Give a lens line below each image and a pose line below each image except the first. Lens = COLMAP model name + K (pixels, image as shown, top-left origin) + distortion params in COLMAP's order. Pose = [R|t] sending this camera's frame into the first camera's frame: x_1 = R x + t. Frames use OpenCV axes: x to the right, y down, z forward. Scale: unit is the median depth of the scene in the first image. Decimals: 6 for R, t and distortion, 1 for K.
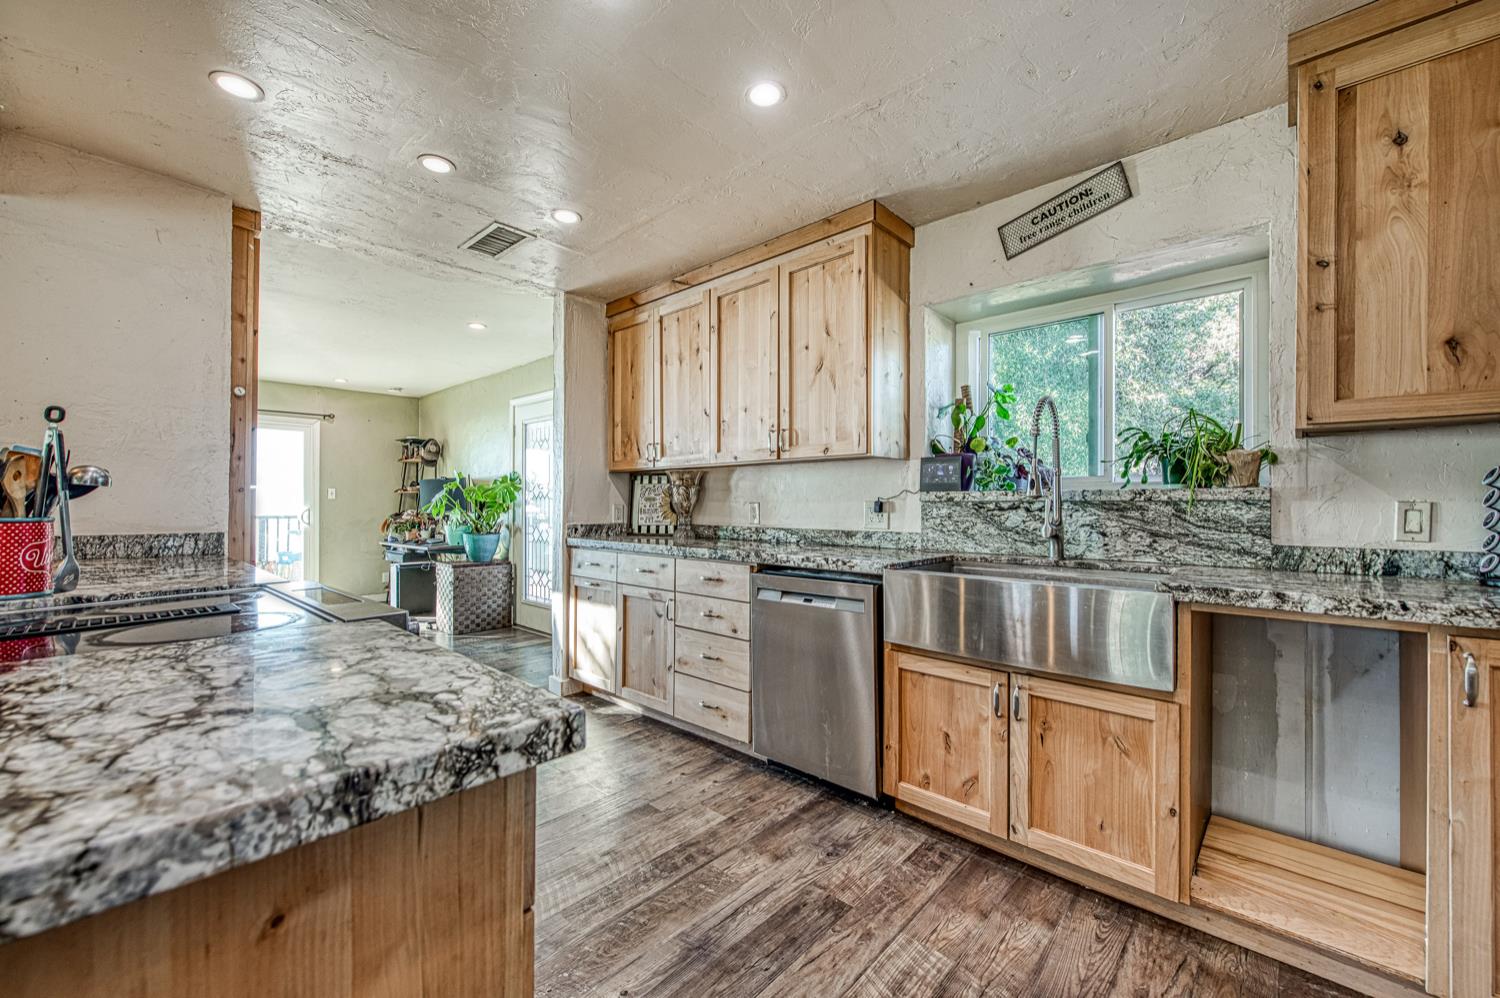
lens RADIAL K [[589.9, 0, 746.6], [0, 589.9, 503.5], [0, 0, 1]] dist [-0.001397, -0.003973]
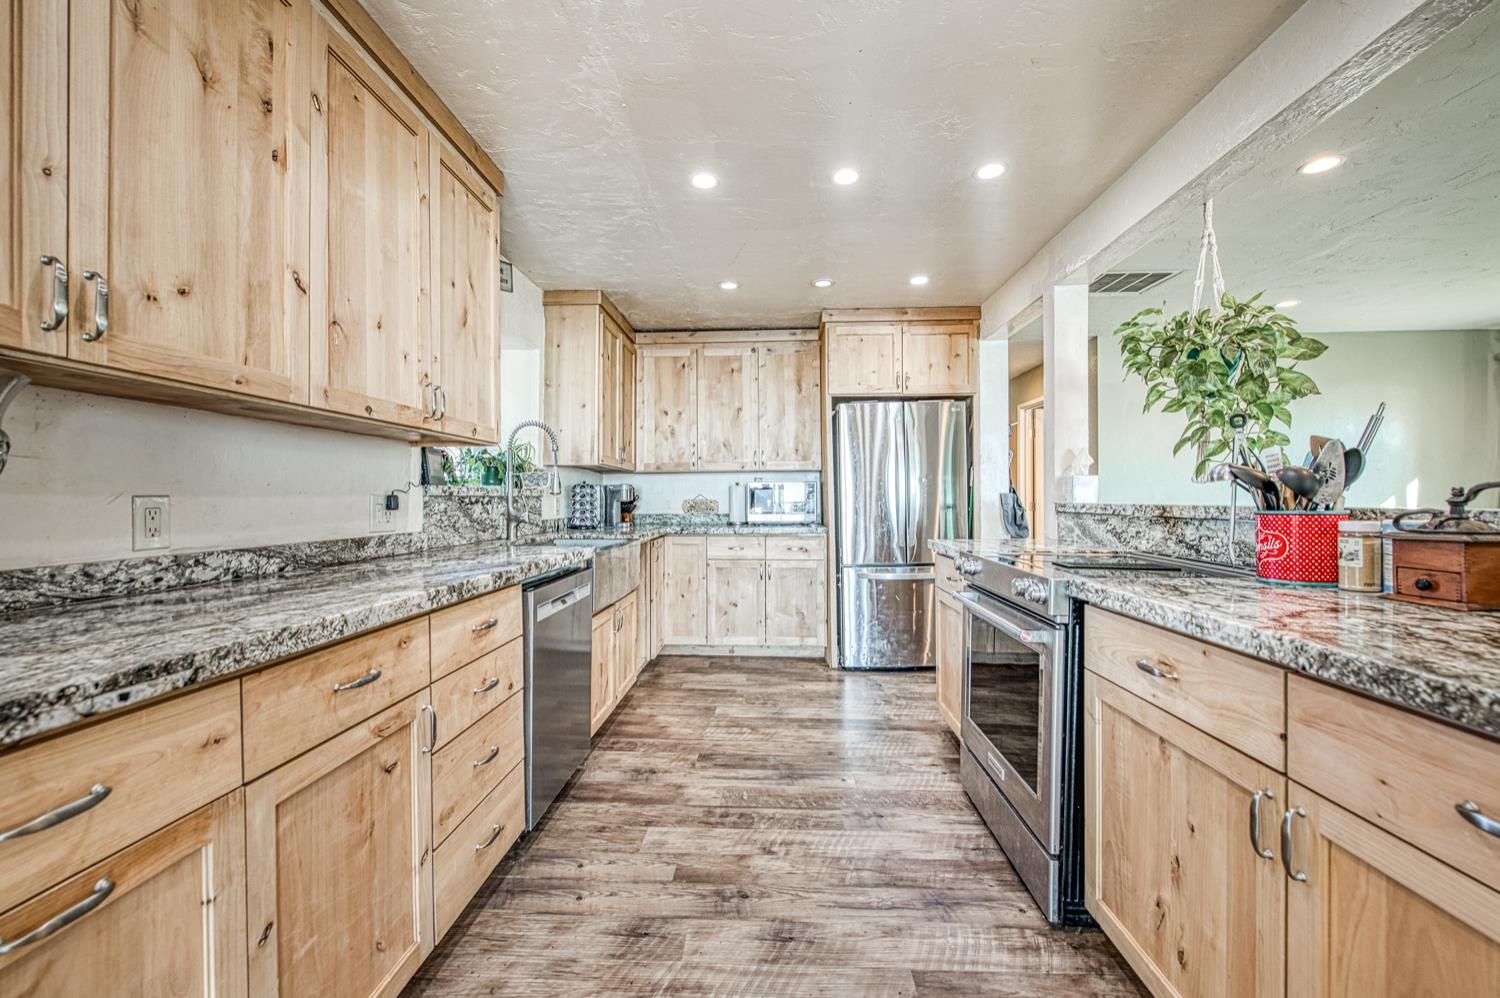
lens RADIAL K [[589.9, 0, 756.0], [0, 589.9, 503.3], [0, 0, 1]] dist [-0.001397, -0.003973]
pose [[-0.645762, -0.007204, 0.763504, -0.666835], [-0.000245, 0.999957, 0.009227, -0.000222], [-0.763538, 0.005771, -0.645737, 1.132478]]
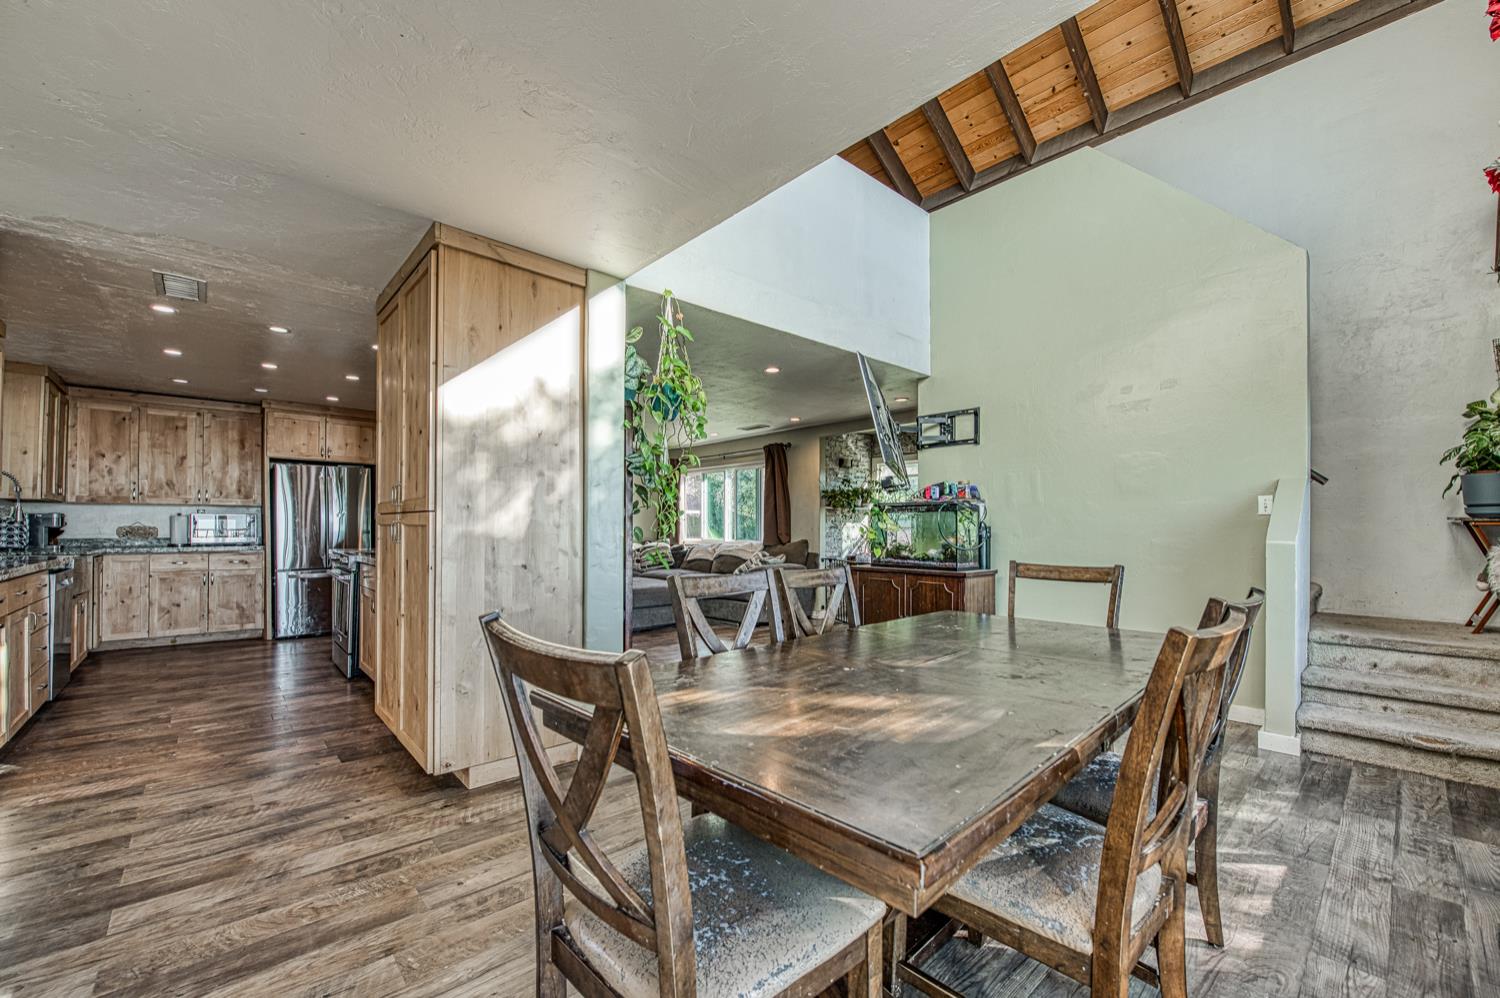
lens RADIAL K [[589.9, 0, 737.7], [0, 589.9, 520.6], [0, 0, 1]] dist [-0.001397, -0.003973]
pose [[-0.994165, -0.006169, 0.107694, -1.560423], [-0.007370, 0.999915, -0.010760, -0.008073], [-0.107619, -0.011490, -0.994126, 1.956748]]
